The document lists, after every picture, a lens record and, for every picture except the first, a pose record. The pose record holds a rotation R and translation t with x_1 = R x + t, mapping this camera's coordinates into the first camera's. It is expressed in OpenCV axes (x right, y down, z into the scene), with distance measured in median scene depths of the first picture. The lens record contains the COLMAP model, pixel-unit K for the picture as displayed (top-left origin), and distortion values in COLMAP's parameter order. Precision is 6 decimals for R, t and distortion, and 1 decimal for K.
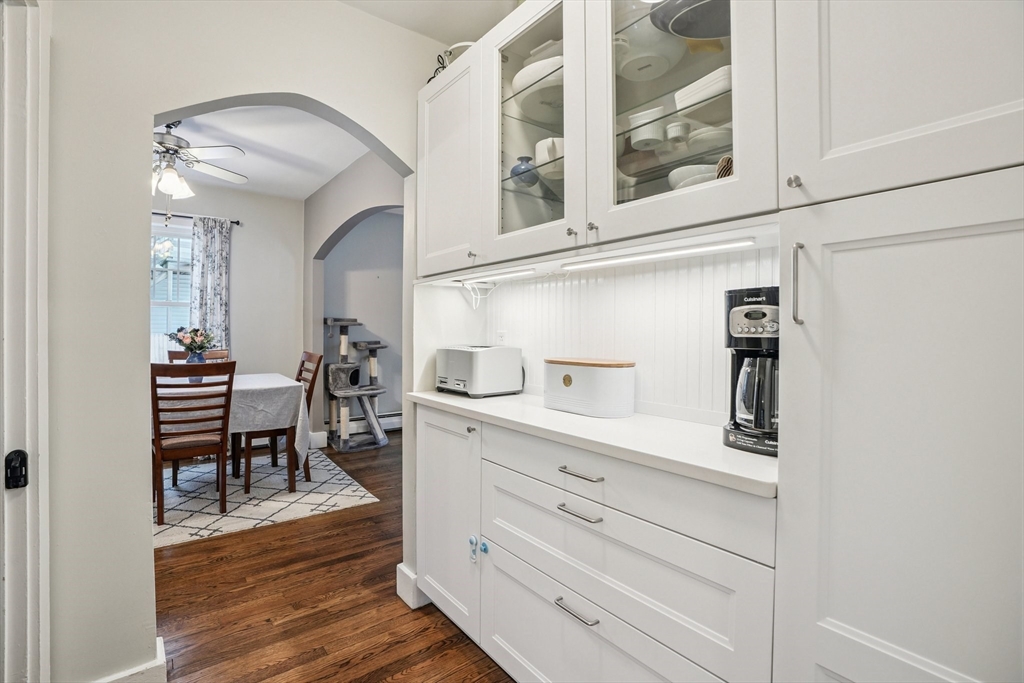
lens RADIAL K [[472.6, 0, 507.3], [0, 472.6, 333.5], [0, 0, 1]] dist [-0.071757, 0.027204]
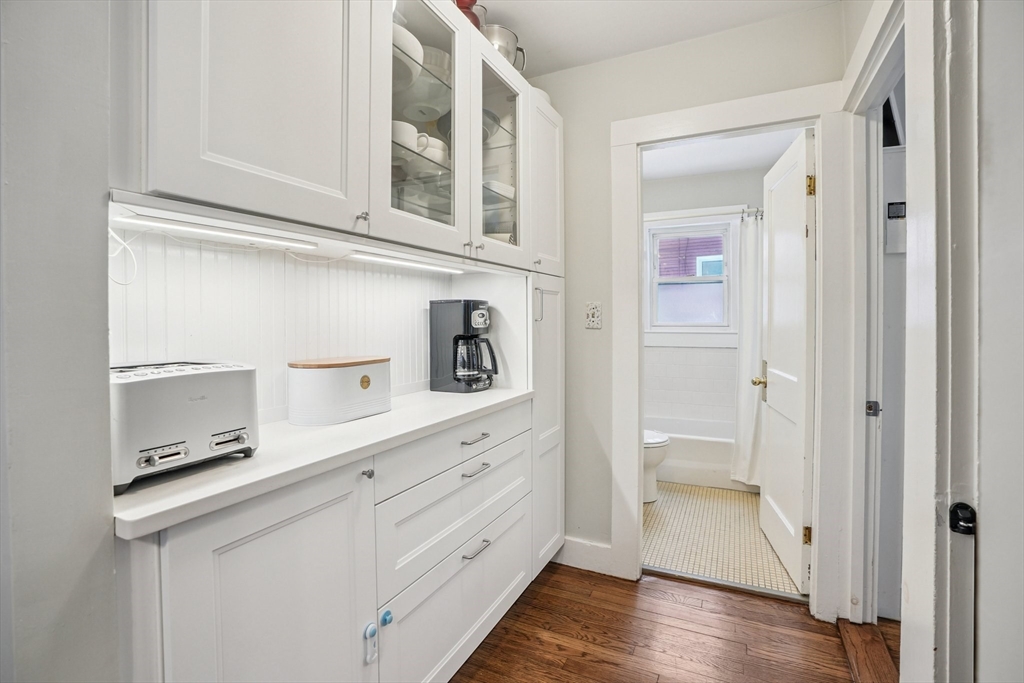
lens RADIAL K [[472.6, 0, 507.3], [0, 472.6, 333.5], [0, 0, 1]] dist [-0.071757, 0.027204]
pose [[-0.430404, -0.026838, 0.902237, -0.819096], [0.010687, 0.999336, 0.034825, -0.021801], [-0.902573, 0.024631, -0.429832, 1.176313]]
